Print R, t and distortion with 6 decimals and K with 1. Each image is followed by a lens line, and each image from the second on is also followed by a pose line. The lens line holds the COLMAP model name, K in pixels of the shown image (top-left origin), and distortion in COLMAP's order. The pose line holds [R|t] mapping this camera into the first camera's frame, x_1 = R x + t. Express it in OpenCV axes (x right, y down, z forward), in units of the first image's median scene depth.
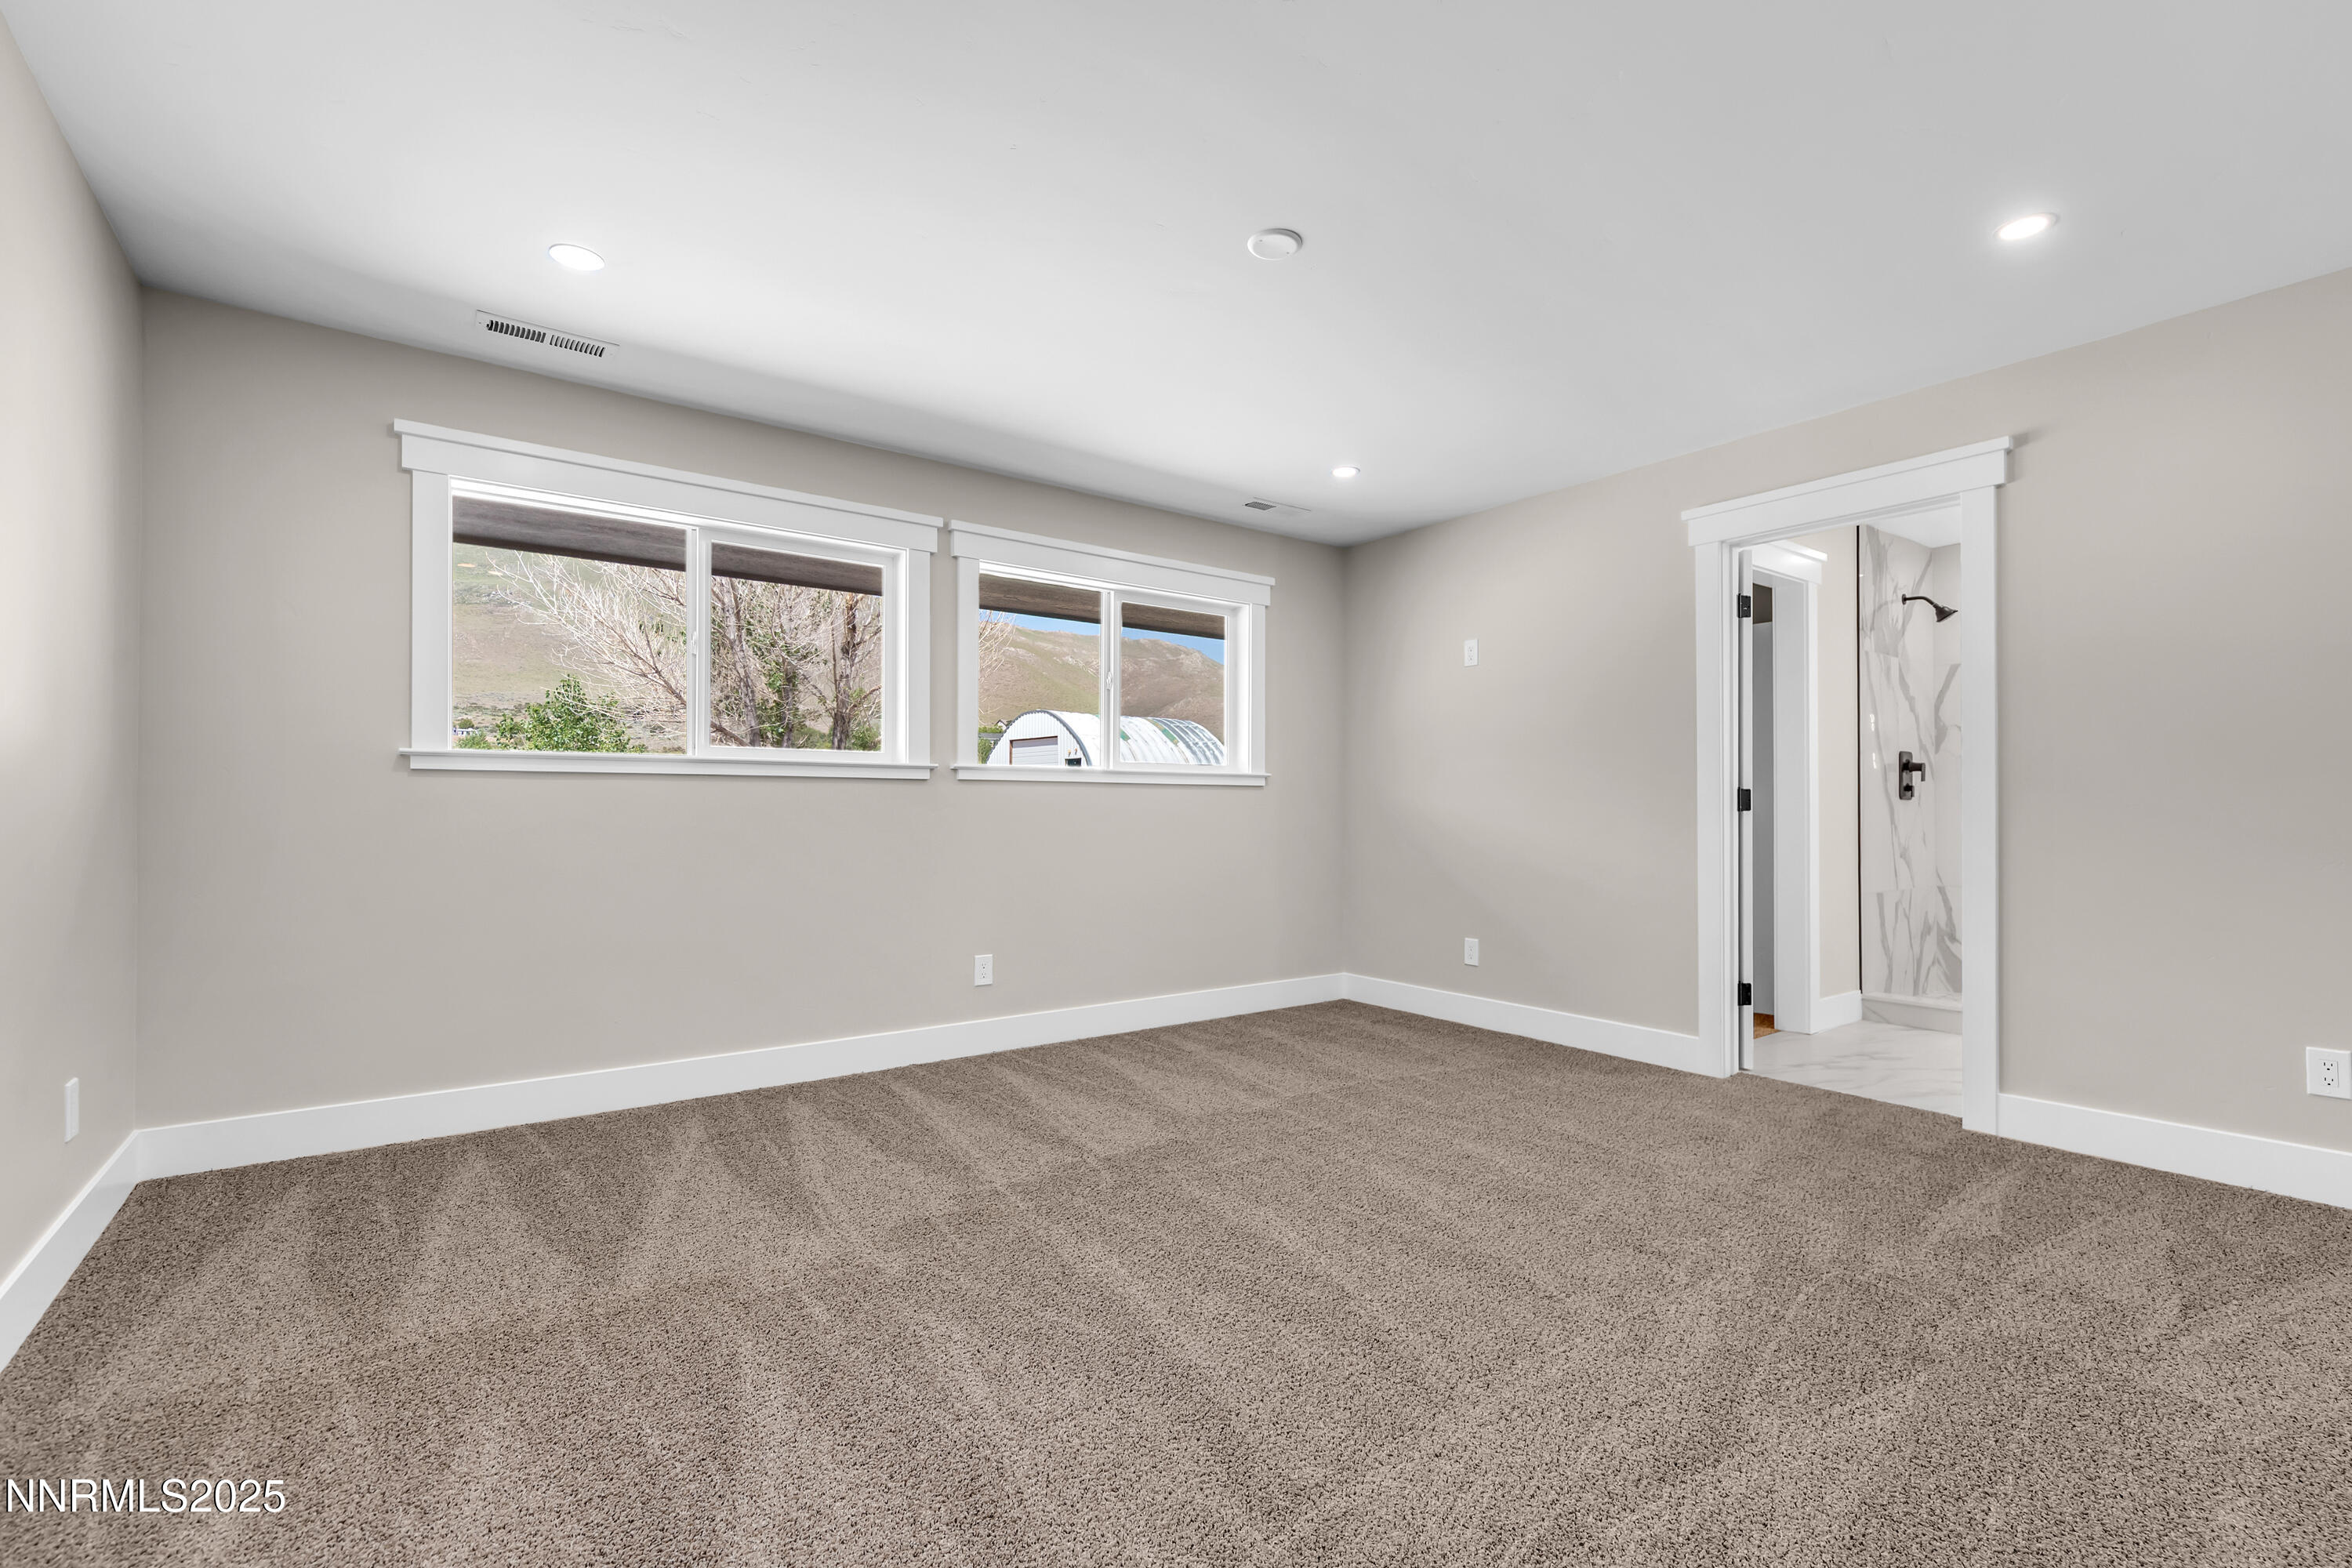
lens RADIAL K [[949.0, 0, 1160.2], [0, 949.0, 787.3], [0, 0, 1]] dist [0.005391, 0.000336]
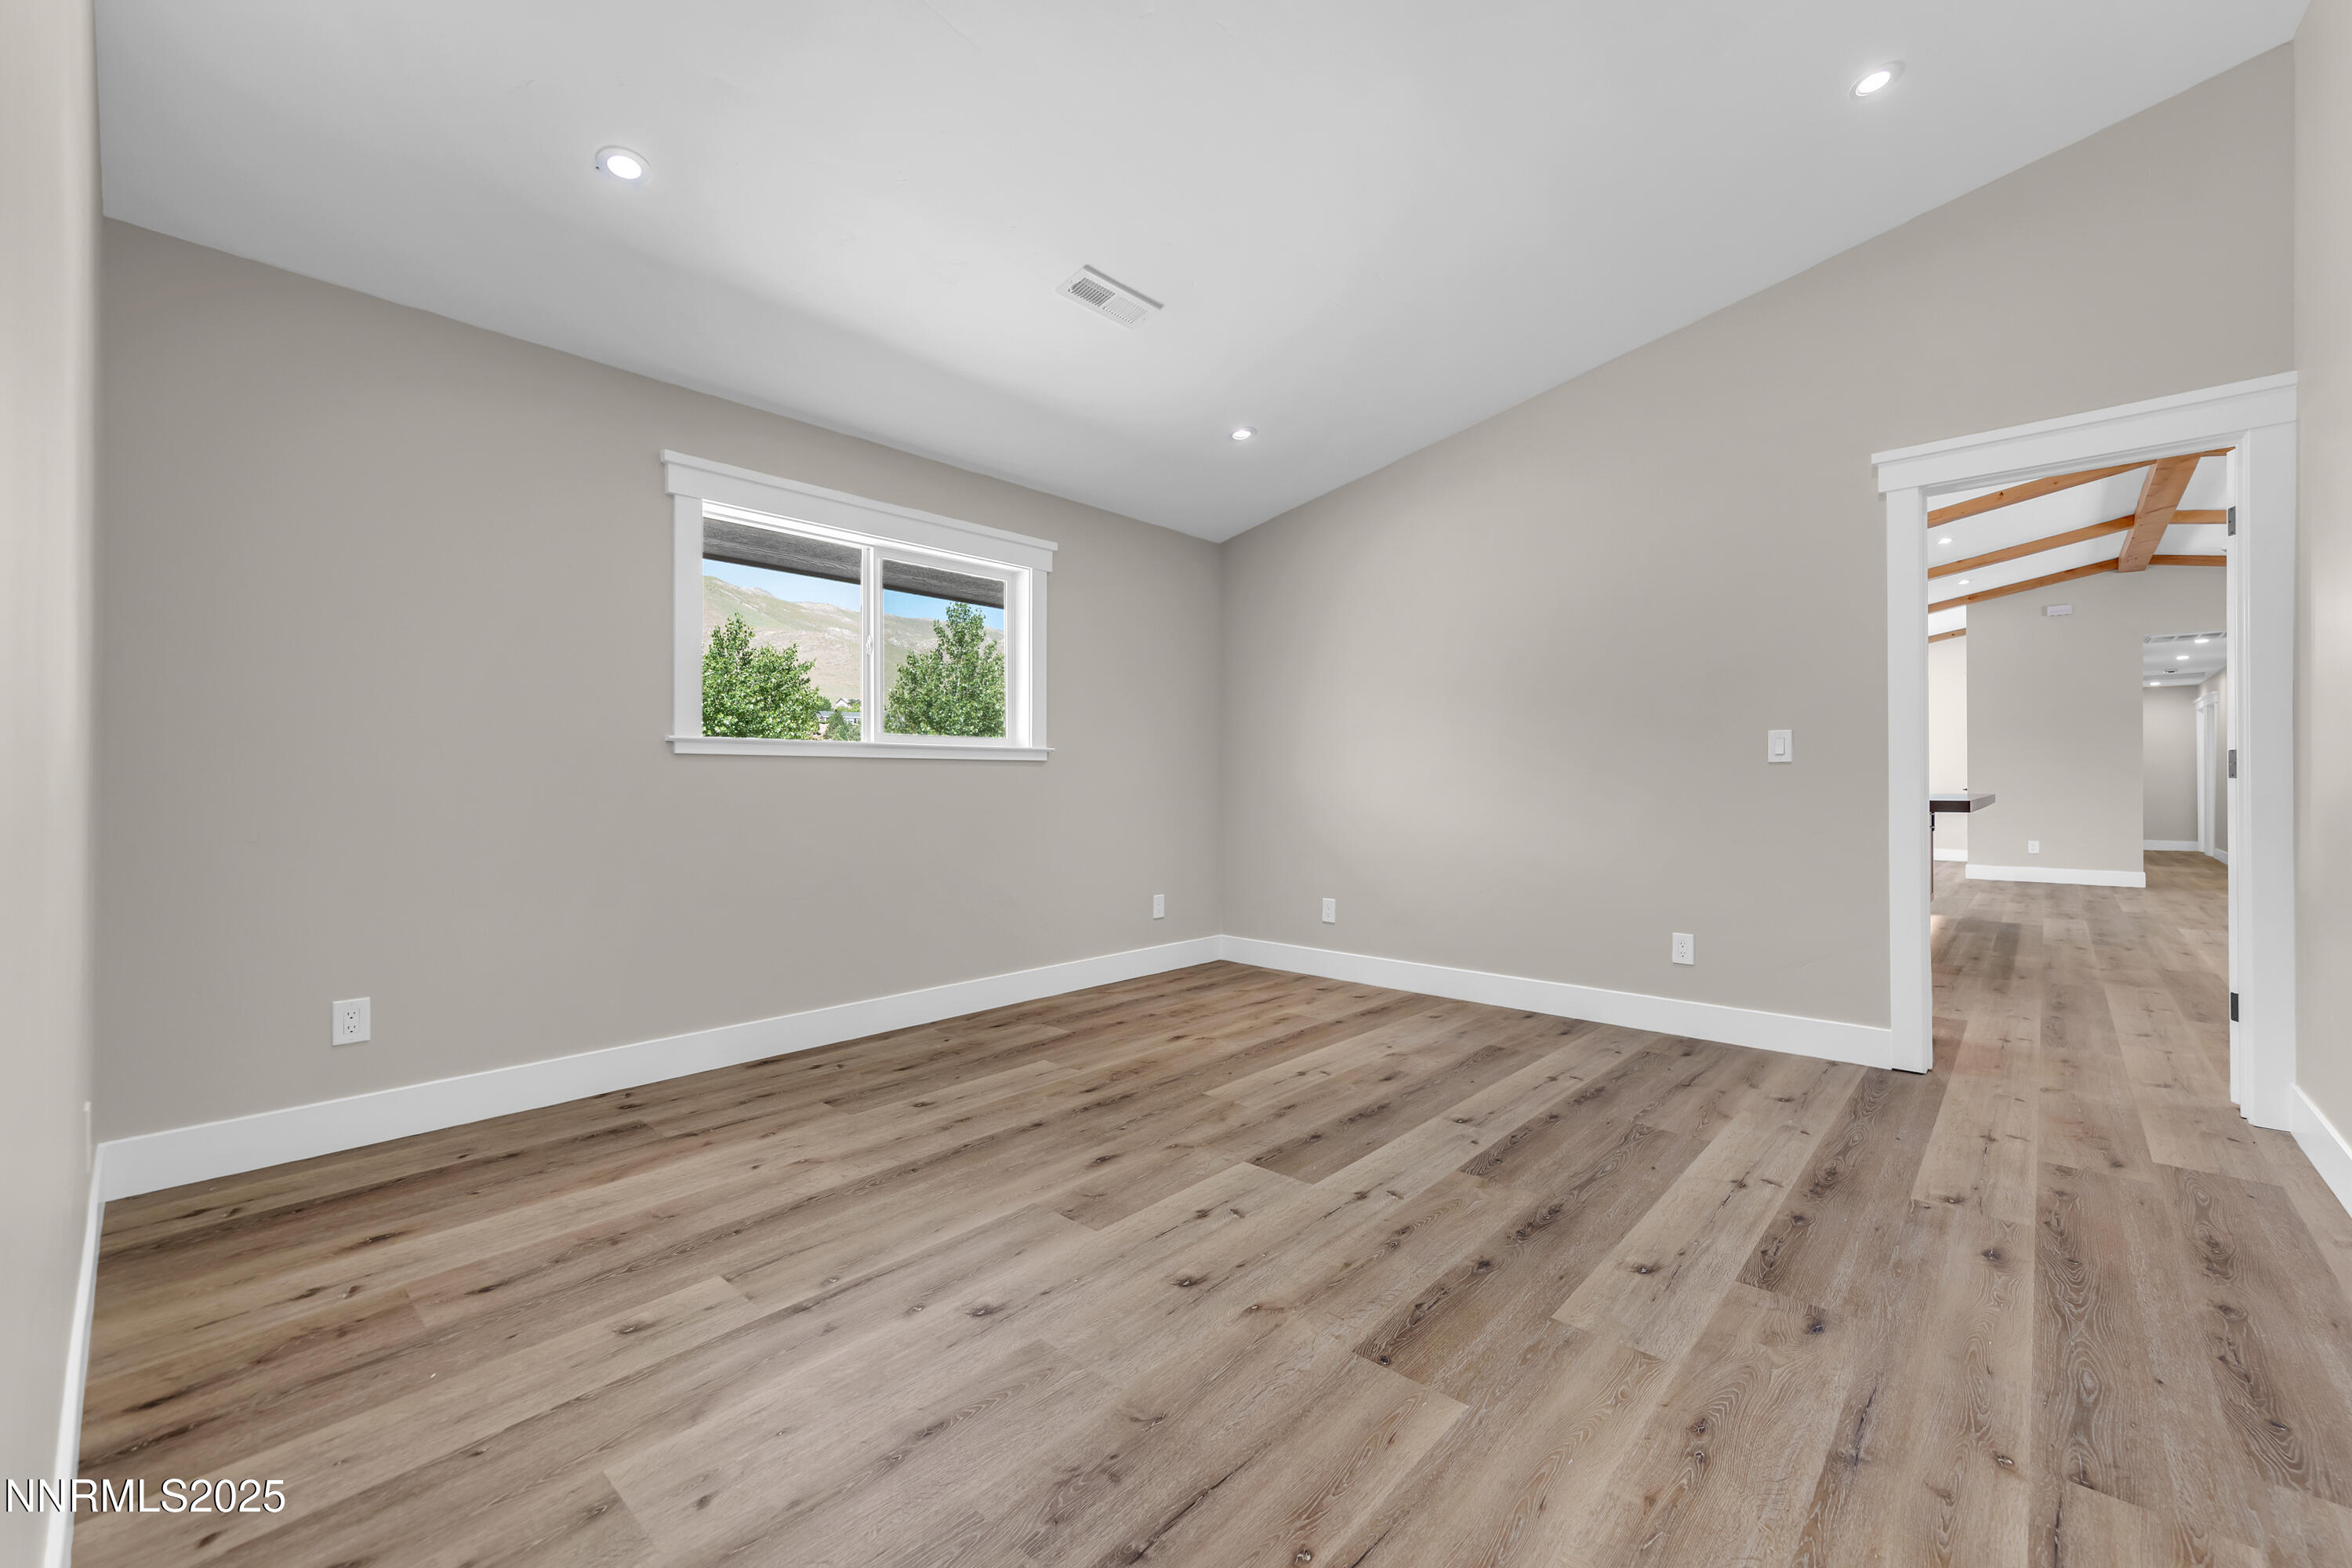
lens RADIAL K [[956.8, 0, 1220.2], [0, 956.8, 808.0], [0, 0, 1]] dist [0.005104, 0.001679]
pose [[0.964562, -0.009860, 0.263674, -0.385008], [-0.001985, 0.999002, 0.044618, -0.005201], [-0.263851, -0.043560, 0.963579, -0.265299]]
